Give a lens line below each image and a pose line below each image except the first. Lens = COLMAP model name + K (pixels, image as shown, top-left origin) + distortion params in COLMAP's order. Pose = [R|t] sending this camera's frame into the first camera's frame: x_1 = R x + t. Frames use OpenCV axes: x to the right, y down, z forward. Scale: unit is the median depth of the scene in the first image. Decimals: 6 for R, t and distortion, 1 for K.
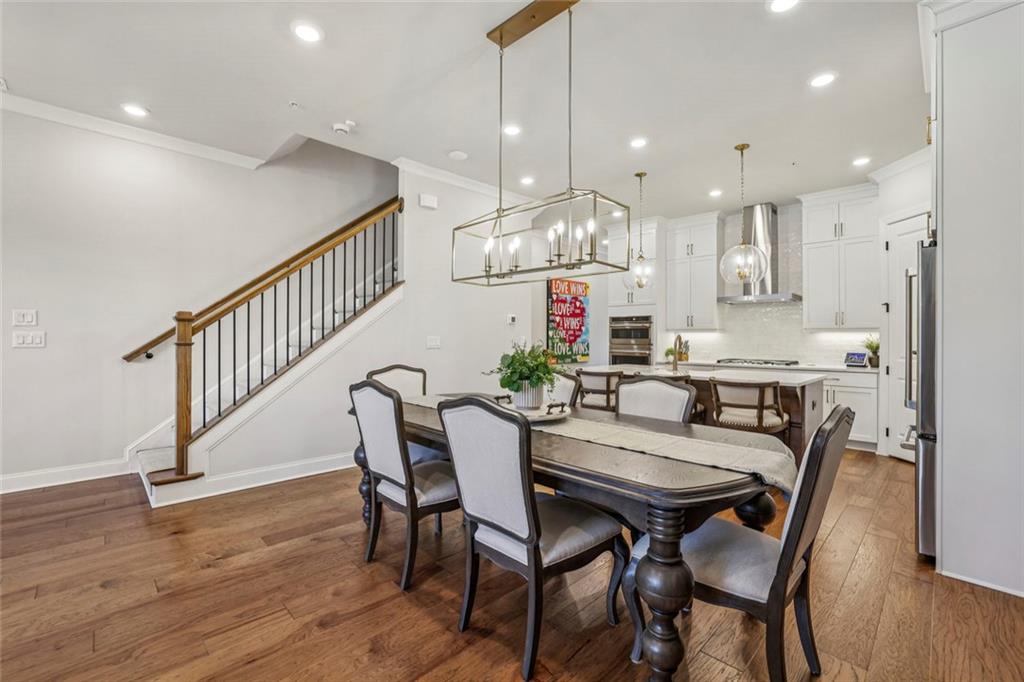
lens RADIAL K [[441.7, 0, 512.0], [0, 441.7, 340.1], [0, 0, 1]] dist [-0.003236, 0.000466]
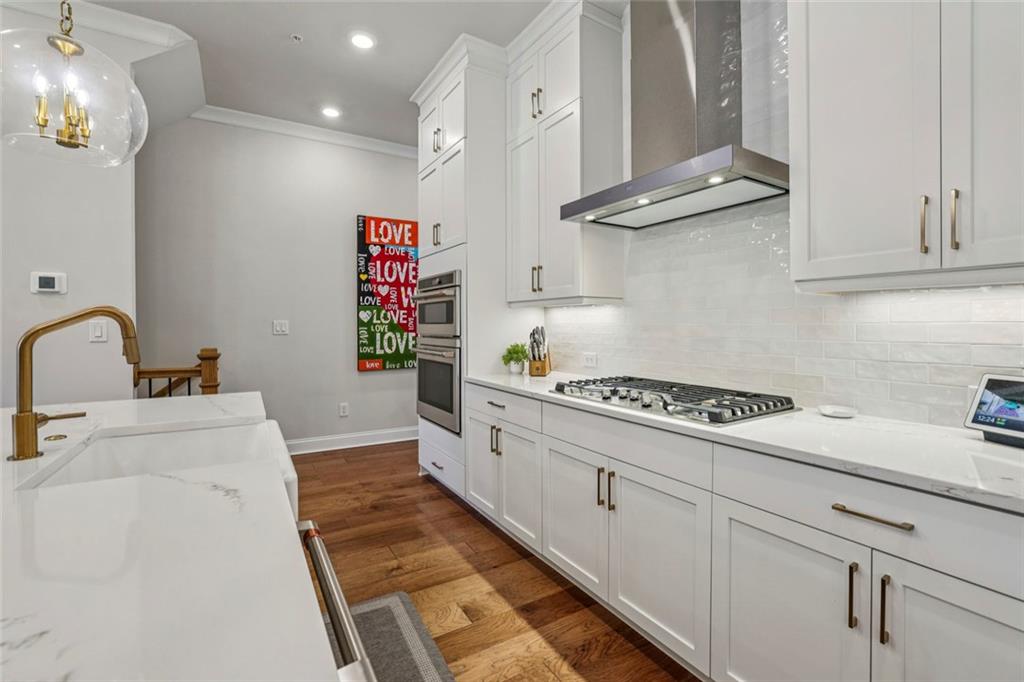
lens RADIAL K [[441.7, 0, 510.5], [0, 441.7, 336.1], [0, 0, 1]] dist [-0.003236, 0.000466]
pose [[0.971695, -0.001575, -0.236233, 0.395471], [0.006595, 0.999769, 0.020462, 0.000222], [0.236146, -0.021441, 0.971481, 0.497171]]
